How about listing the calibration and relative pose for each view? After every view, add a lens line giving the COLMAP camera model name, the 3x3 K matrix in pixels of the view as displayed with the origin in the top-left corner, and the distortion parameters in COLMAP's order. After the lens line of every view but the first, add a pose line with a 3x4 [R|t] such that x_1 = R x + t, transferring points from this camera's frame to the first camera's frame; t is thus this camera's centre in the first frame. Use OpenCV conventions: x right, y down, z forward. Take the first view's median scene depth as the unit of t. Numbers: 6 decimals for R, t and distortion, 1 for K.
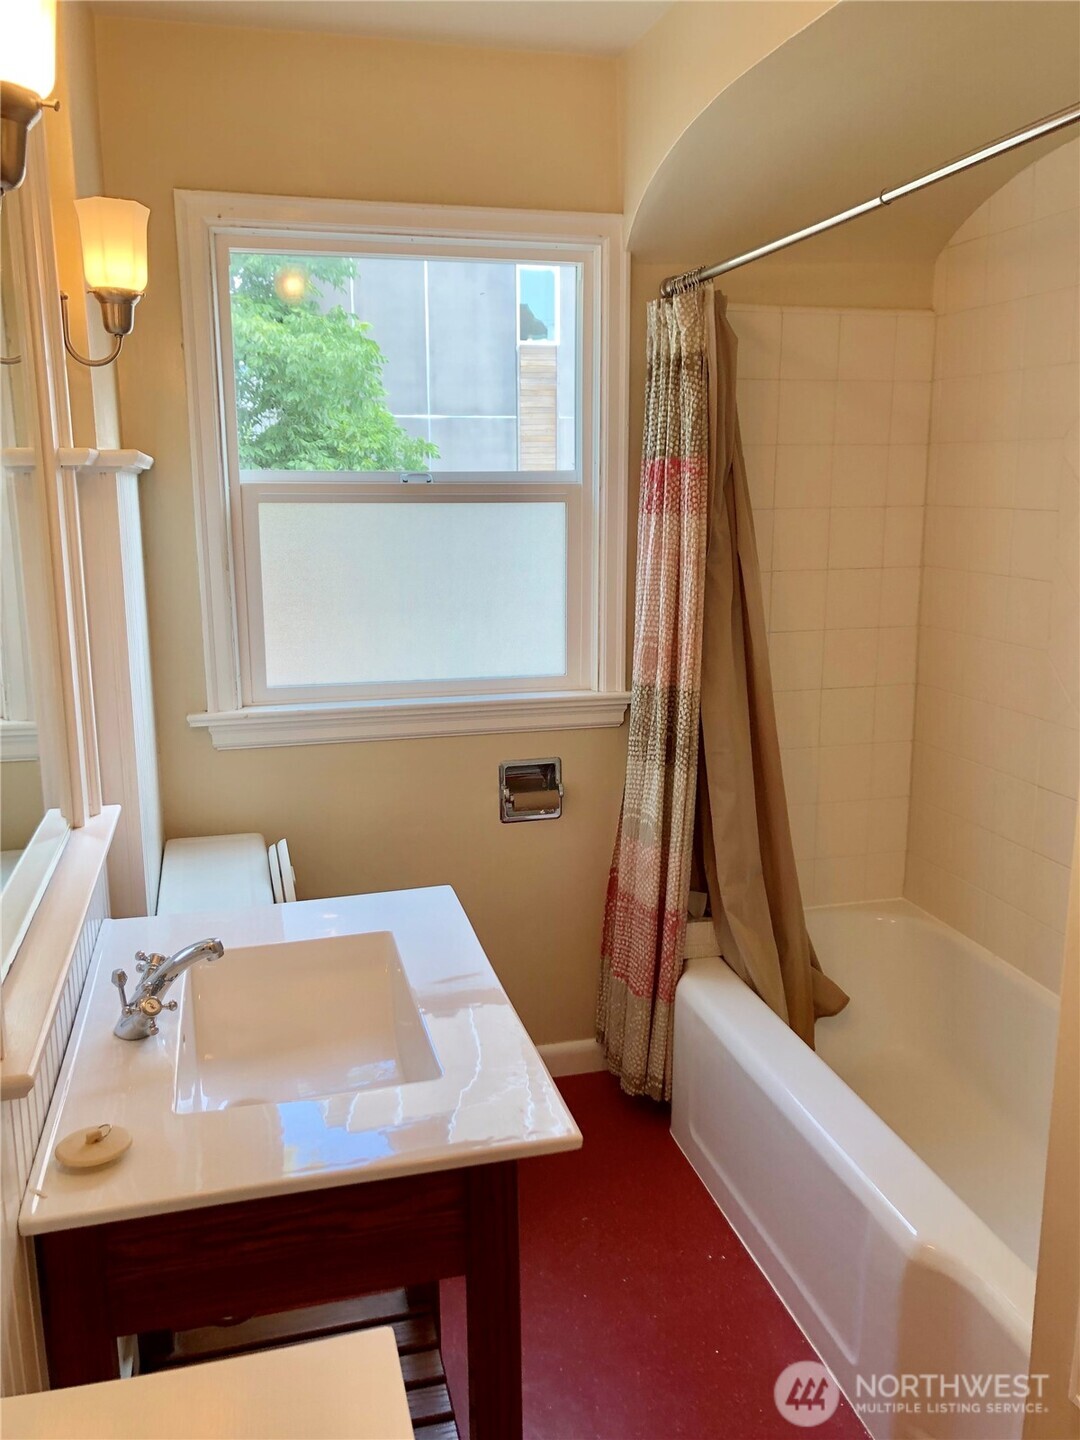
lens RADIAL K [[1178.2, 0, 540.0], [0, 1178.2, 720.0], [0, 0, 1]] dist [0.016584, -0.008417]
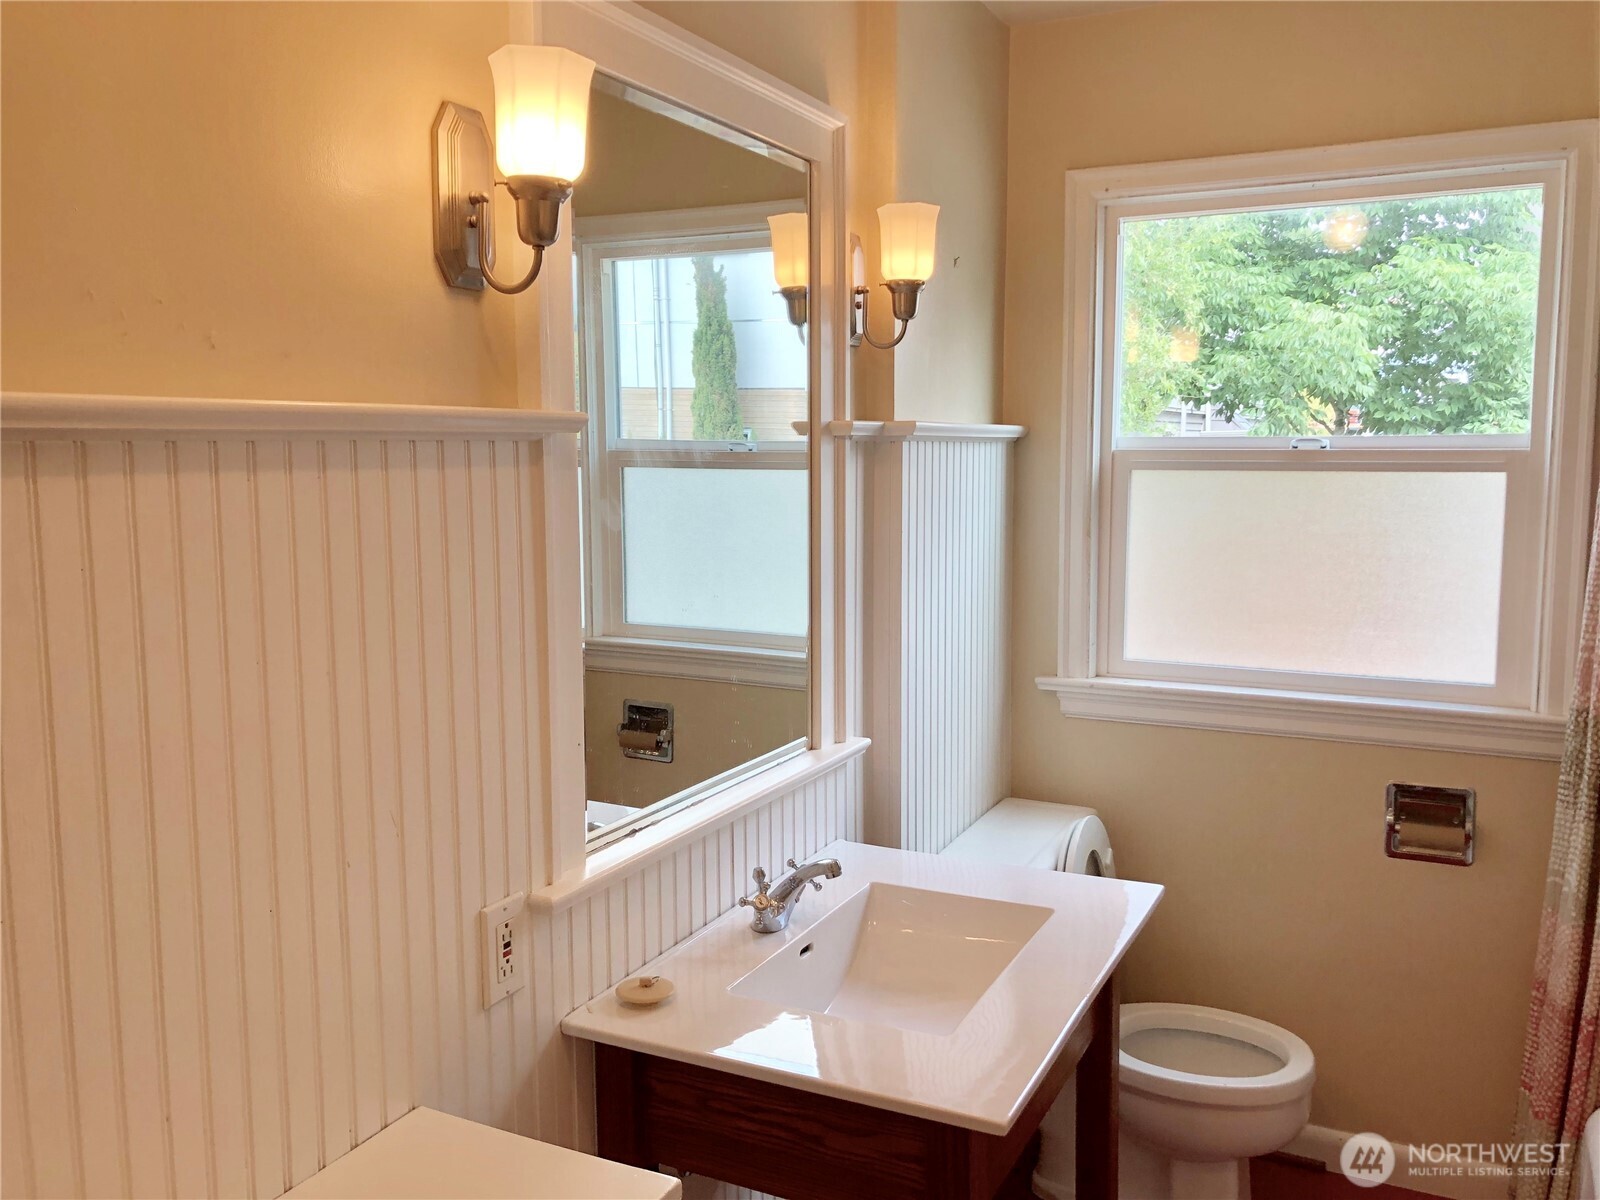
lens RADIAL K [[1309.1, 0, 799.0], [0, 1309.1, 587.1], [0, 0, 1]] dist [0.016584, -0.008417]
pose [[0.753035, 0.070729, -0.654168, 0.262406], [-0.131425, 0.990340, -0.044212, -0.003859], [0.644721, 0.119267, 0.755056, 0.018061]]
